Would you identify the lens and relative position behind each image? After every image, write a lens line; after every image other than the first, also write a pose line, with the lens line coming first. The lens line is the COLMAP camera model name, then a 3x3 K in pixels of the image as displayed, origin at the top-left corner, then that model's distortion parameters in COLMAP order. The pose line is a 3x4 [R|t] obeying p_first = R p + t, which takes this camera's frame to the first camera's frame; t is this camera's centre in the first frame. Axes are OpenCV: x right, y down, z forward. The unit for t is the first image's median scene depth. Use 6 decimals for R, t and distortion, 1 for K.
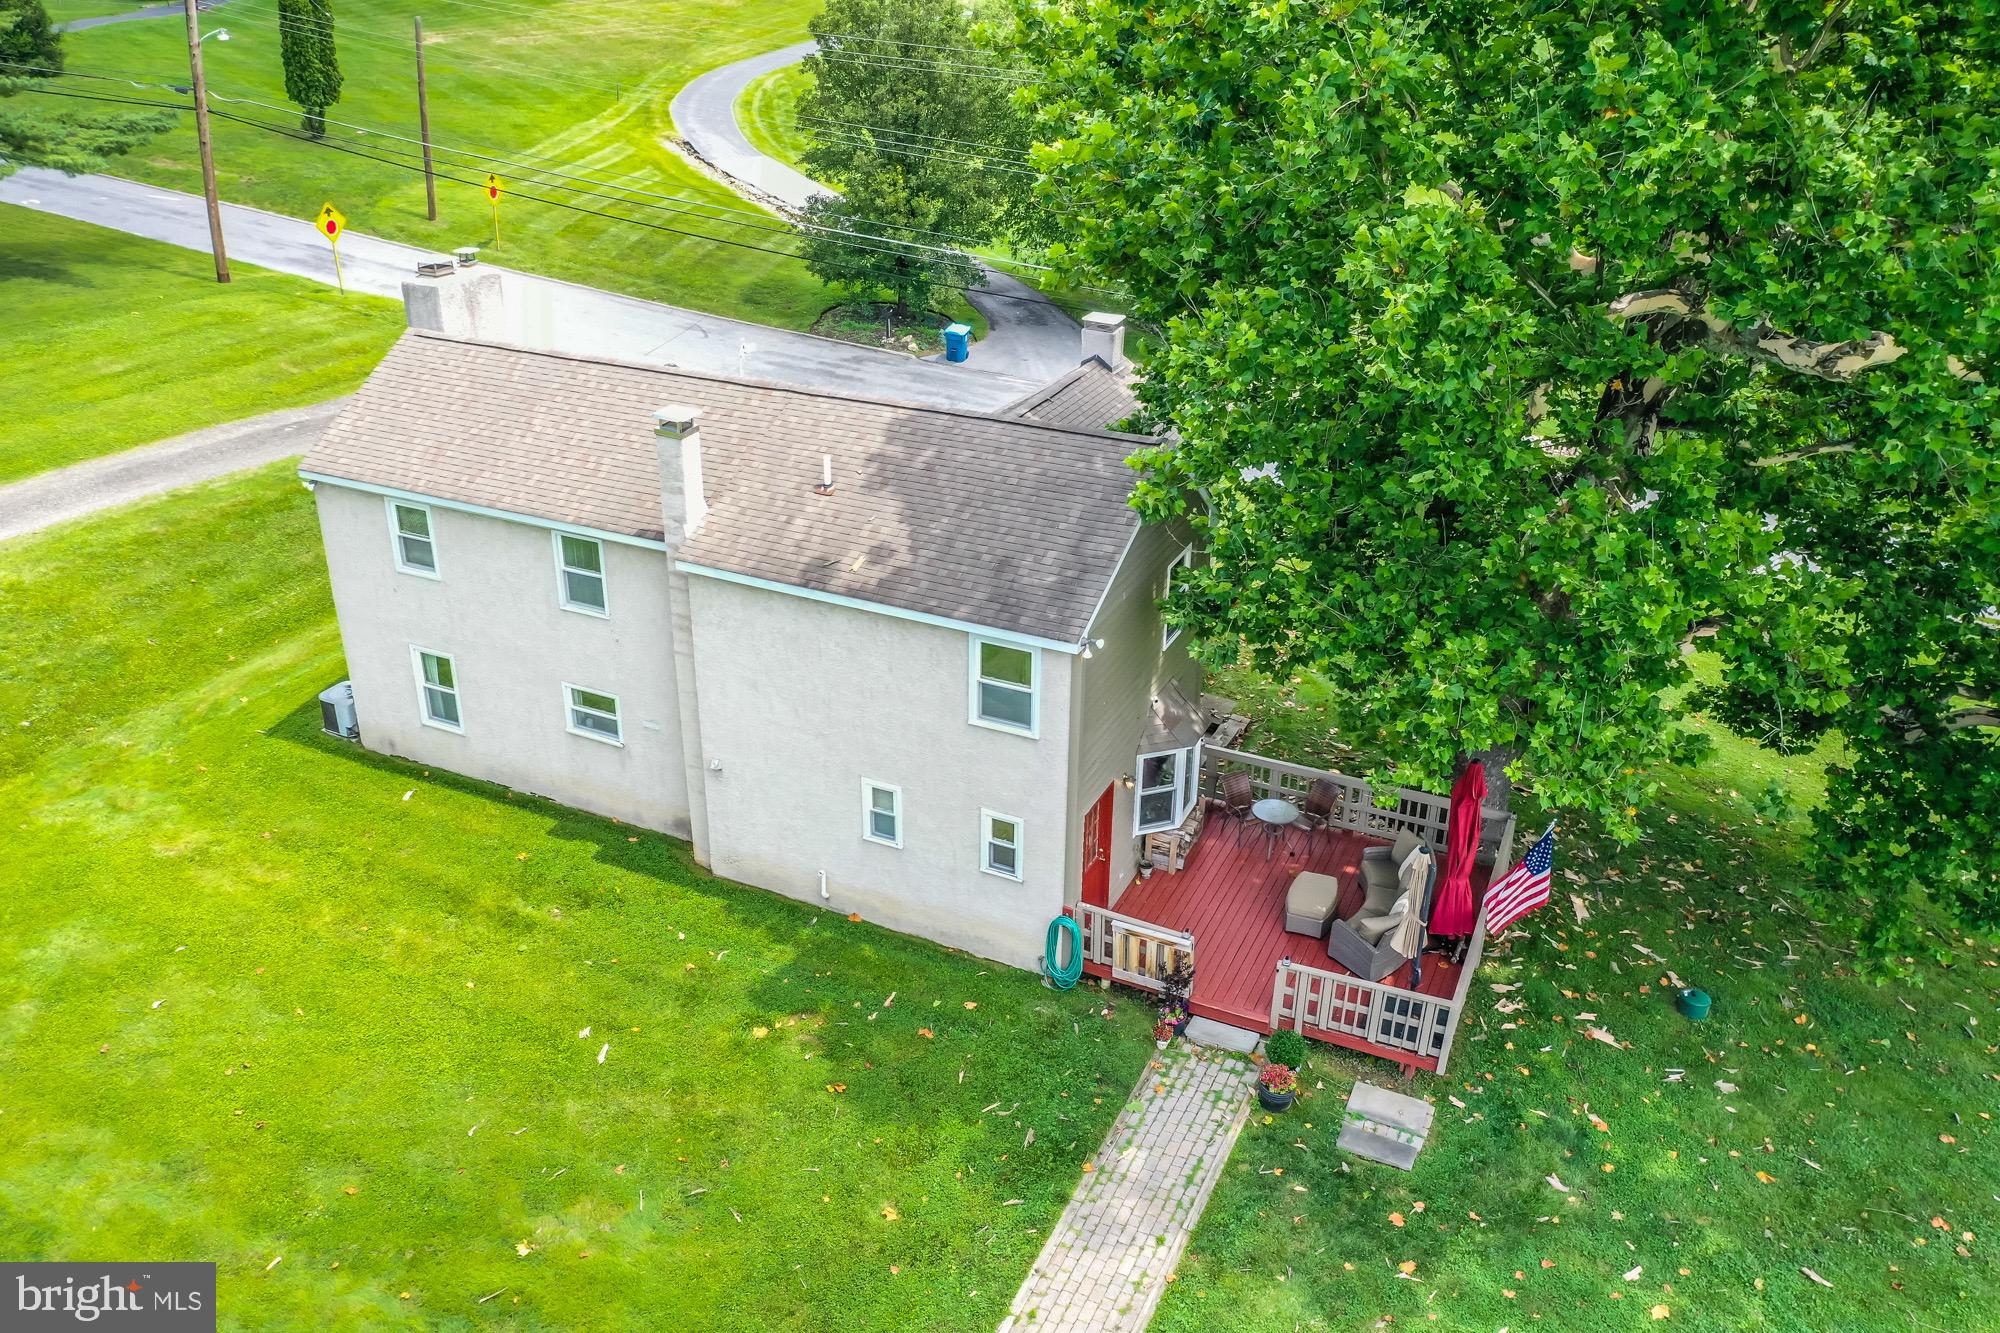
lens RADIAL K [[1571.3, 0, 1001.2], [0, 1571.3, 671.7], [0, 0, 1]] dist [-0.023657, -0.006291]
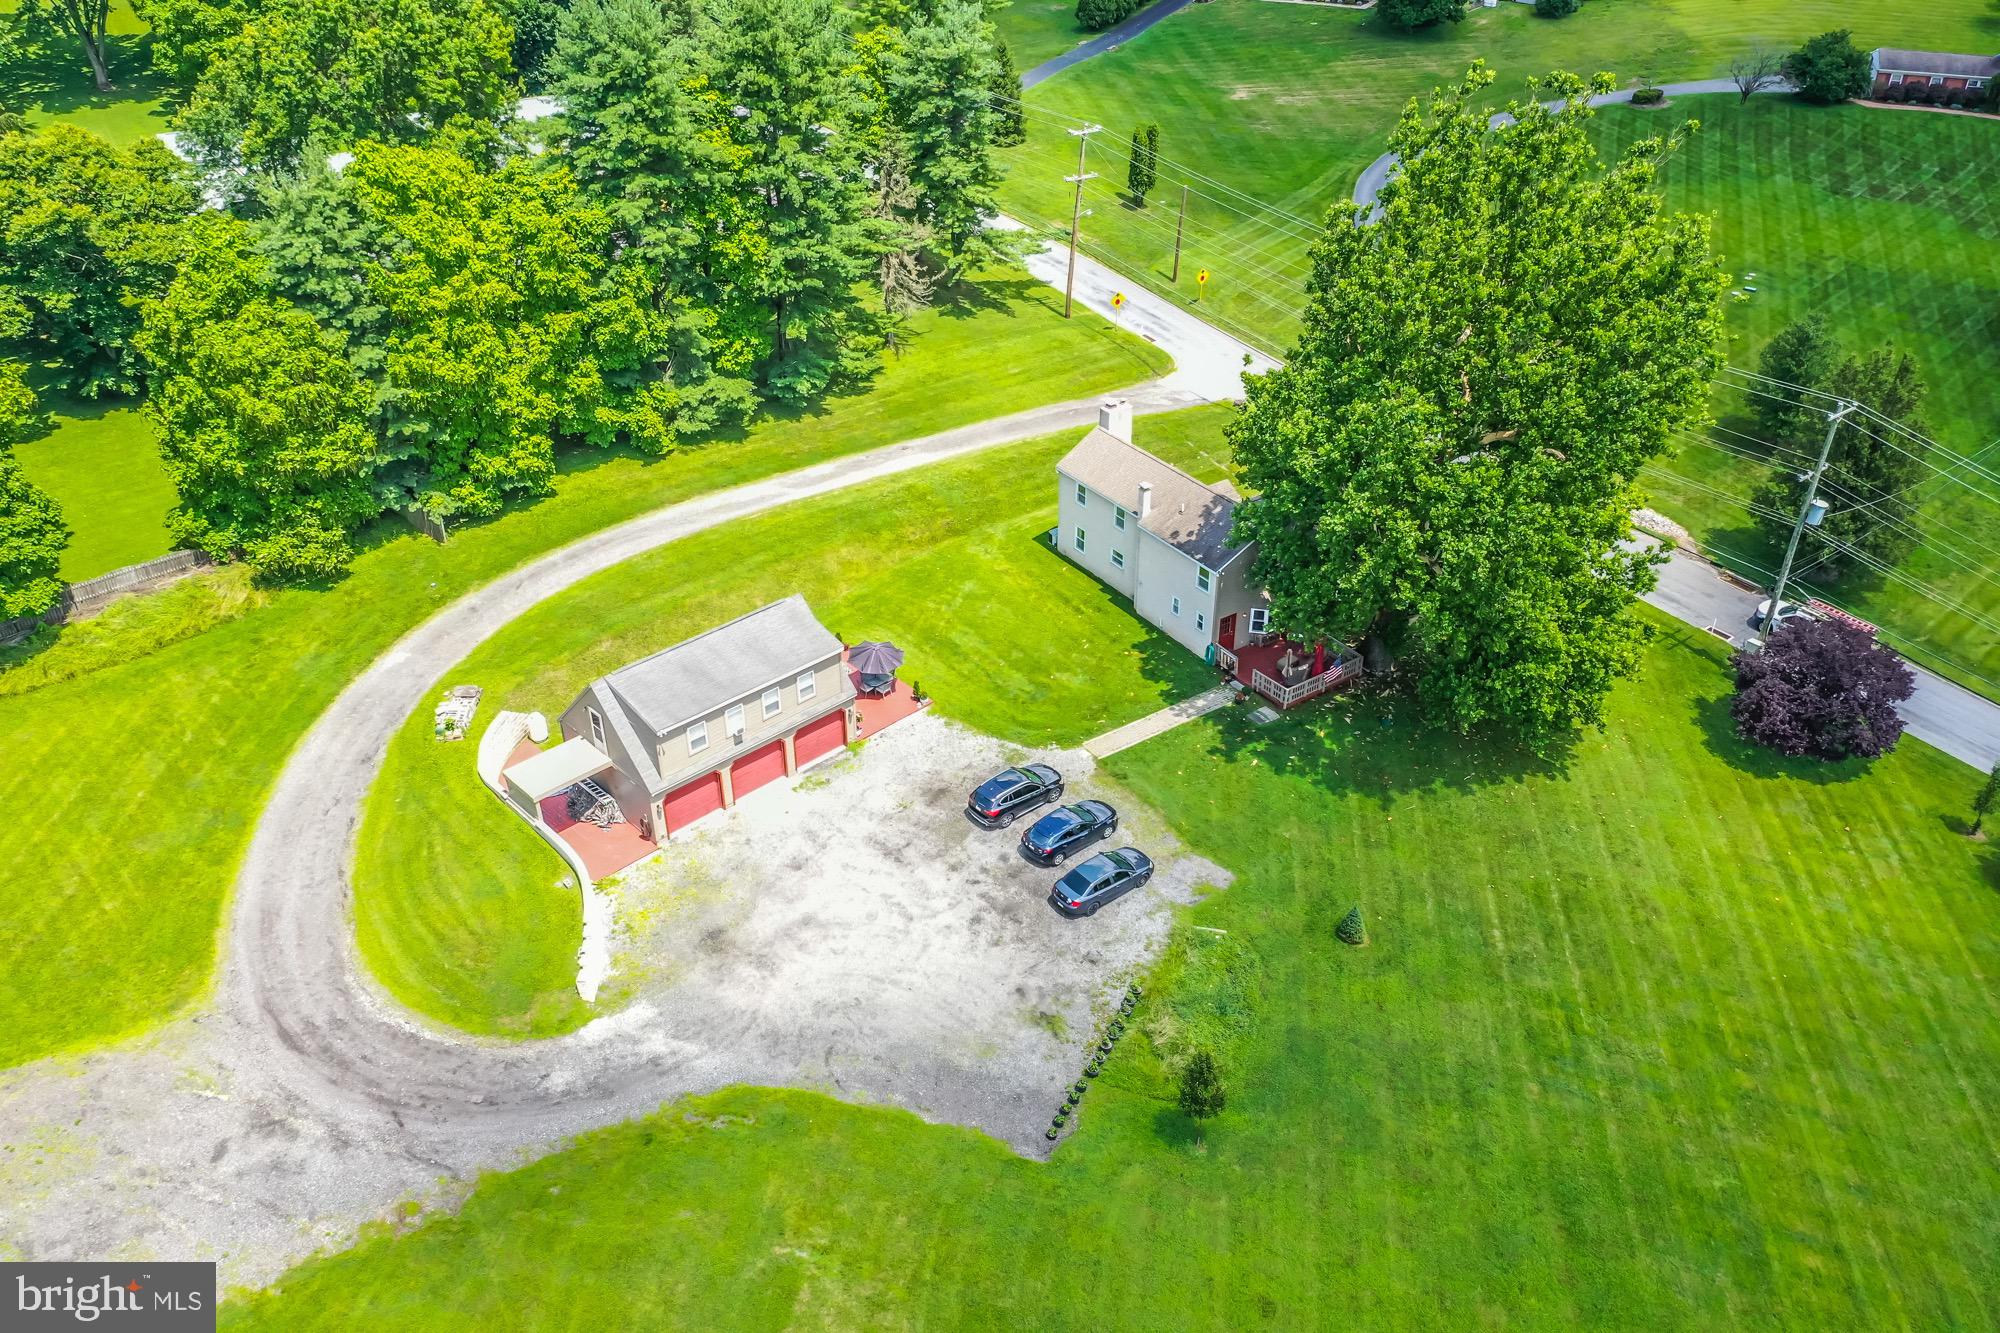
lens RADIAL K [[1571.3, 0, 997.4], [0, 1571.3, 667.2], [0, 0, 1]] dist [-0.023657, -0.006291]
pose [[0.859950, 0.263591, -0.437042, 1.104877], [-0.210434, 0.963256, 0.166900, -0.268802], [0.464977, -0.051557, 0.883820, -2.211209]]
